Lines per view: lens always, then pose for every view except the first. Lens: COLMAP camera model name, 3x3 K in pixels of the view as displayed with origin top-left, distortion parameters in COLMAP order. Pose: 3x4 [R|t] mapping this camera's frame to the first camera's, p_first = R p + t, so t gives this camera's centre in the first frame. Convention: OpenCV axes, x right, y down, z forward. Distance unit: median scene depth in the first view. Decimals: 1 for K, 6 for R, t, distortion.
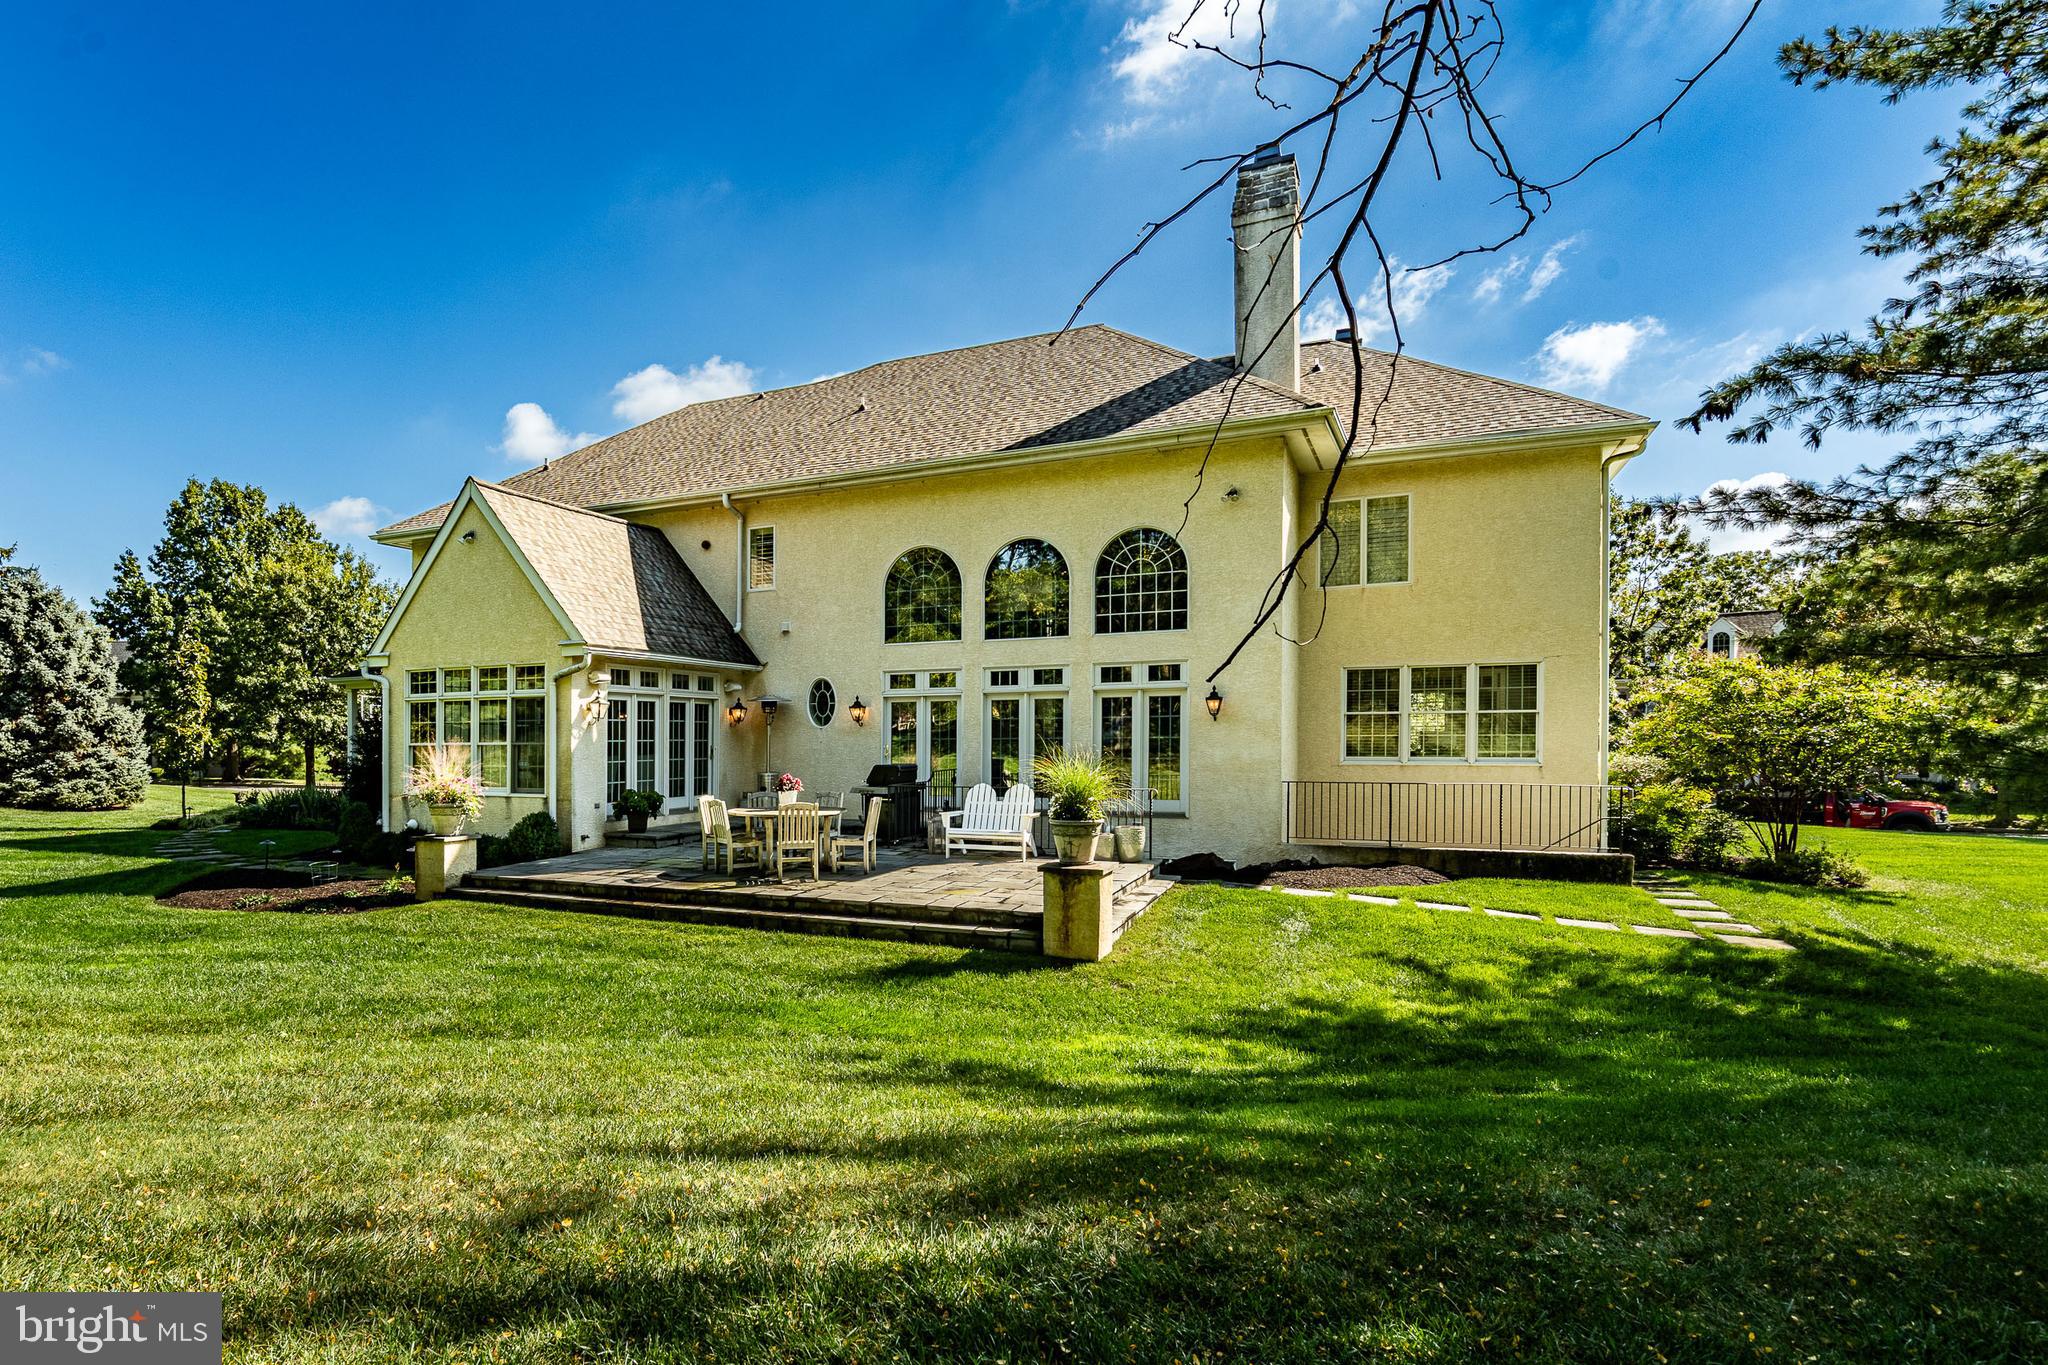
lens RADIAL K [[1092.1, 0, 1021.7], [0, 1092.1, 750.0], [0, 0, 1]] dist [-0.004506, -0.000340]
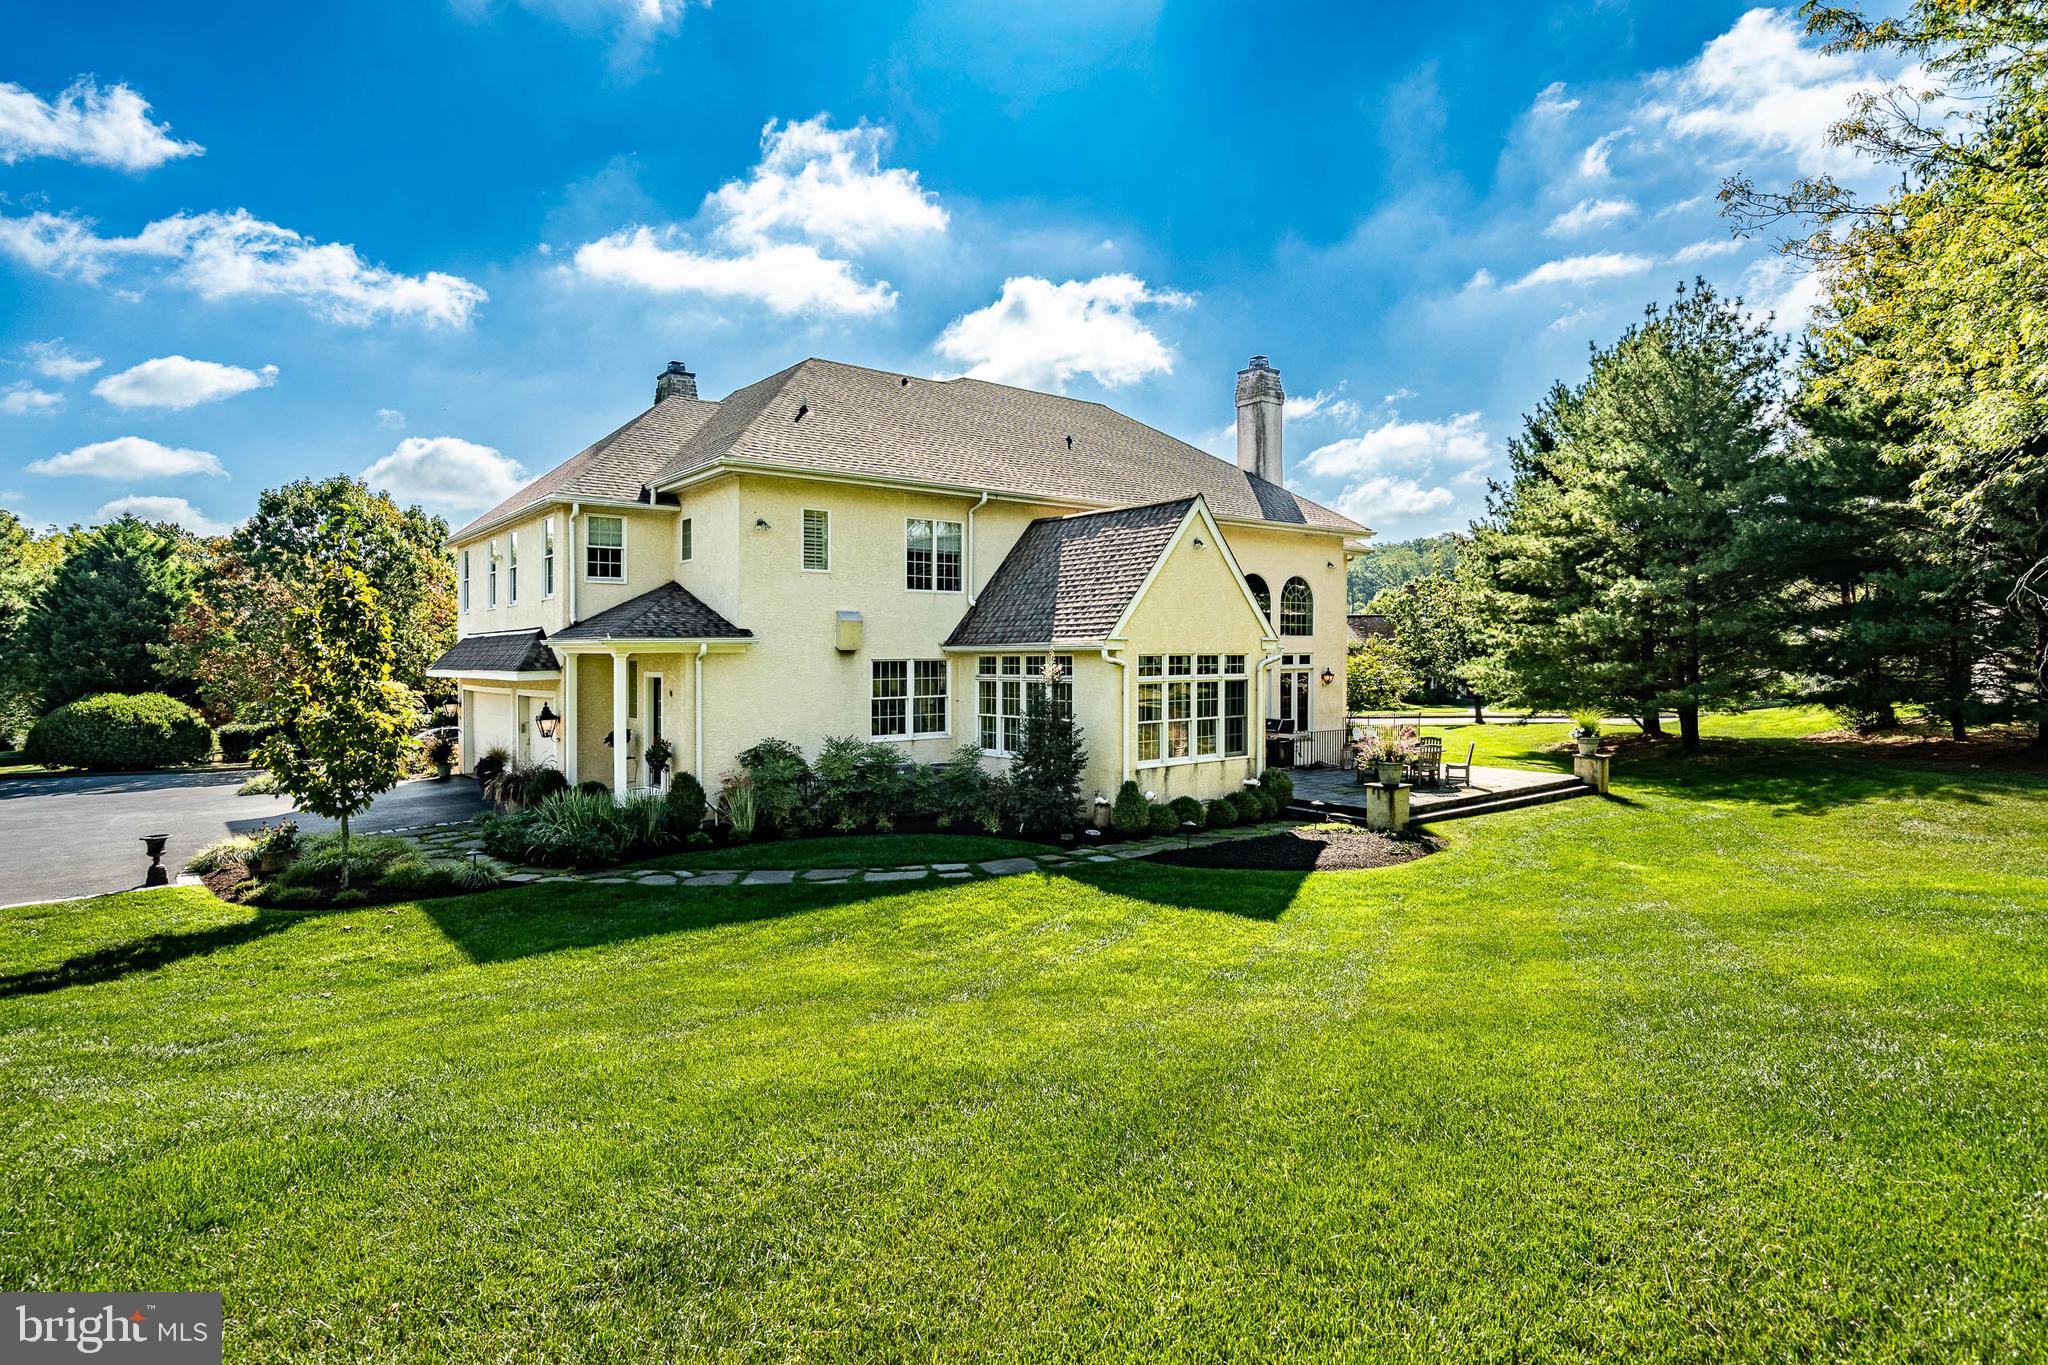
lens RADIAL K [[1067.0, 0, 1024.0], [0, 1067.0, 682.5], [0, 0, 1]] dist [0.000587, 0.000013]
pose [[0.427774, -0.015949, 0.903745, -1.554467], [0.020277, 0.999762, 0.008046, -0.056366], [-0.903658, 0.014883, 0.427996, 0.655411]]
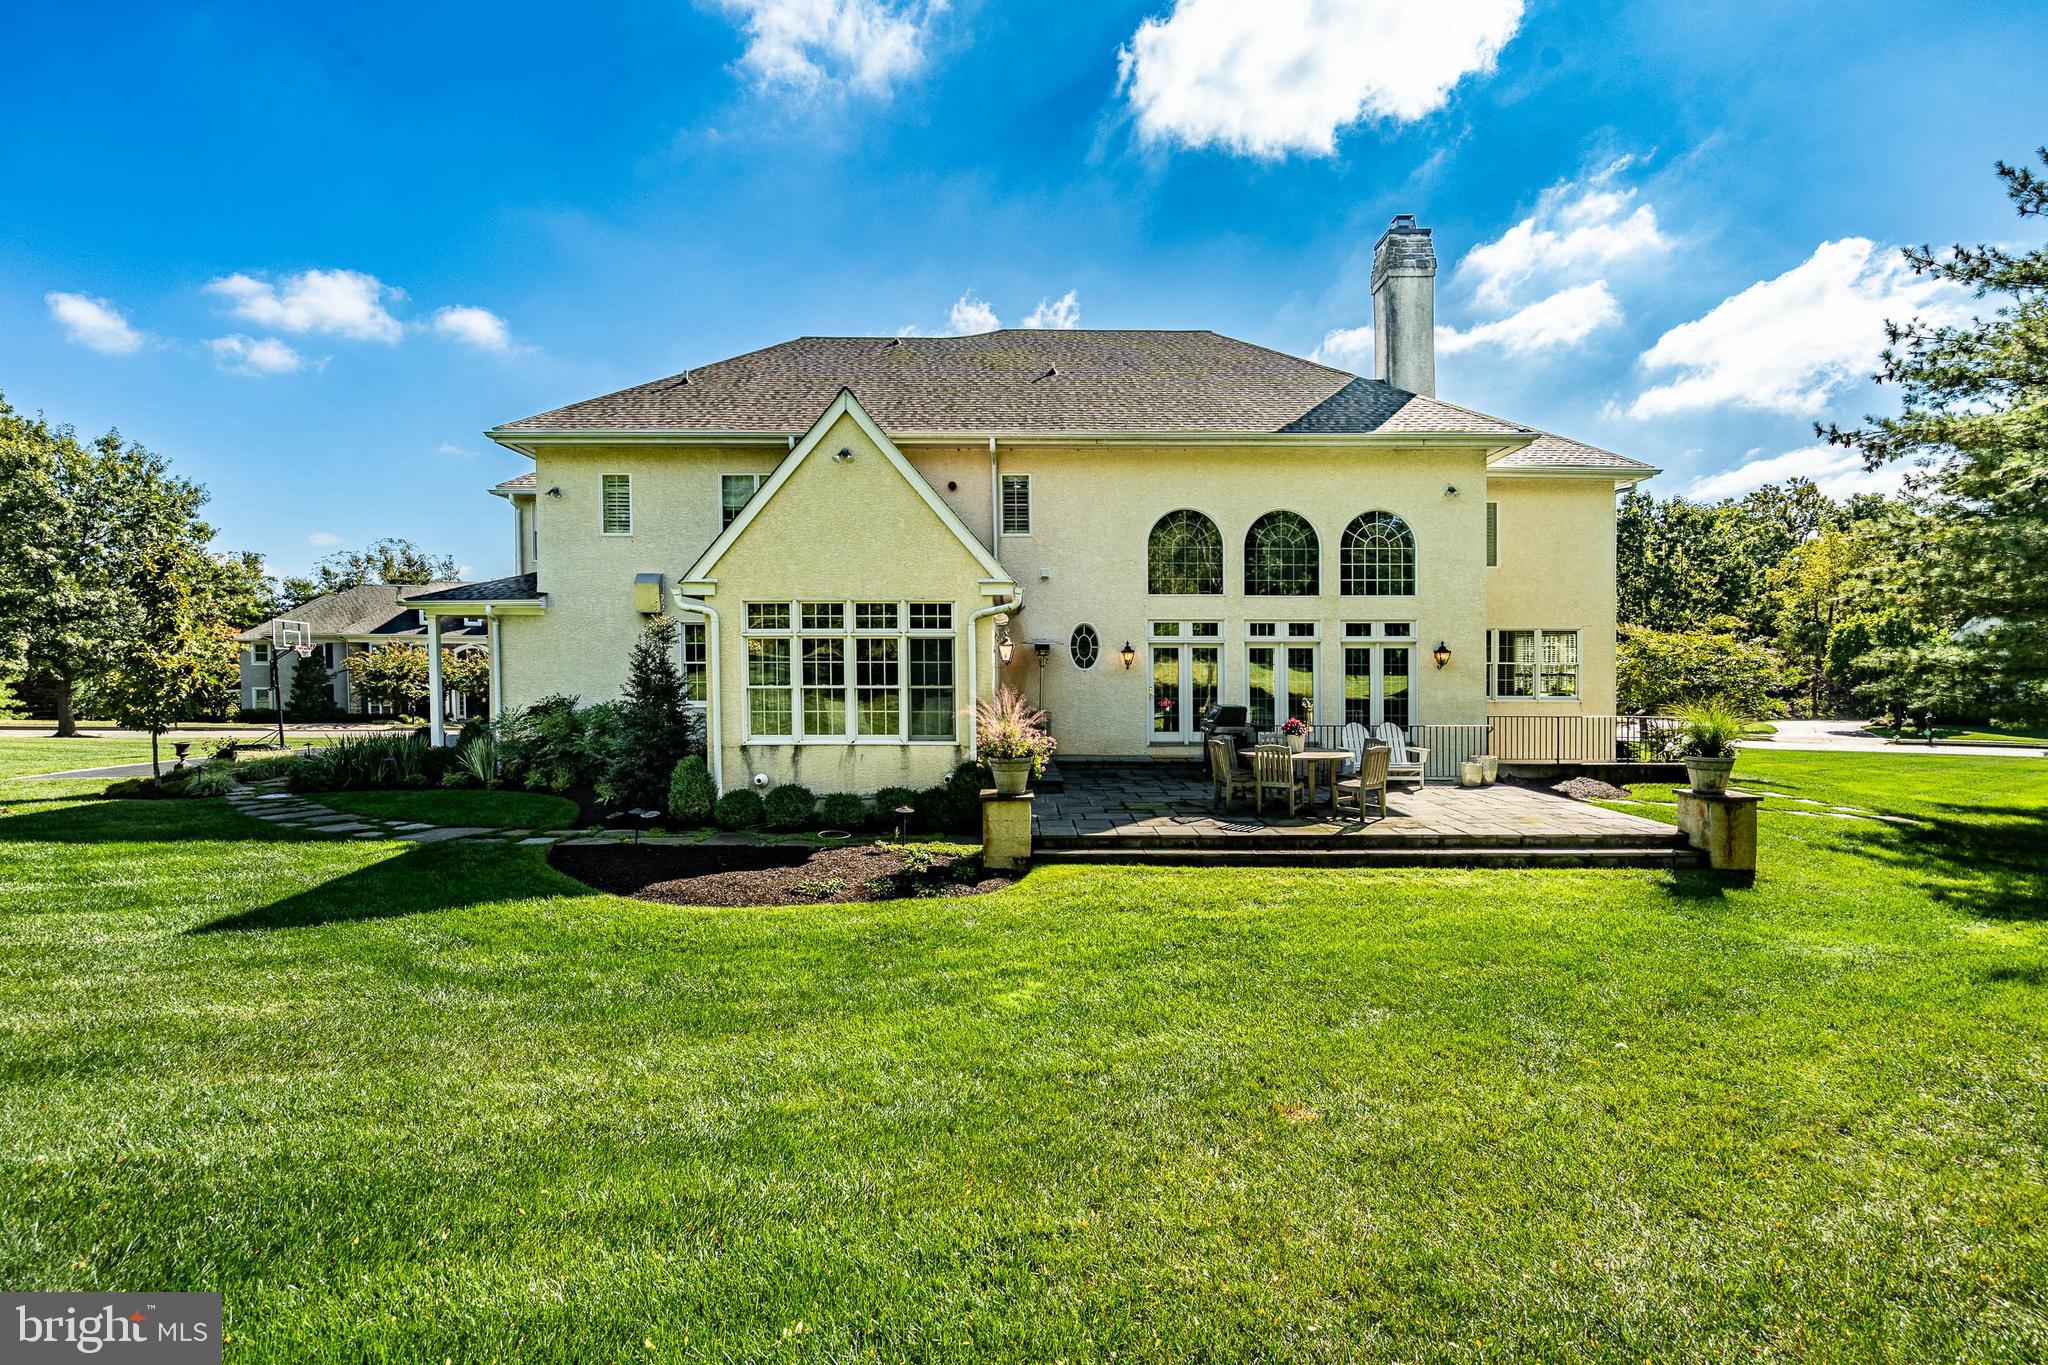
lens RADIAL K [[880.1, 0, 1024.0], [0, 880.1, 682.5], [0, 0, 1]] dist [0.001028, 0.000250]
pose [[0.897403, 0.001771, 0.441208, -0.666298], [-0.003089, 0.999993, 0.002269, -0.011288], [-0.441201, -0.003399, 0.897402, 0.281867]]
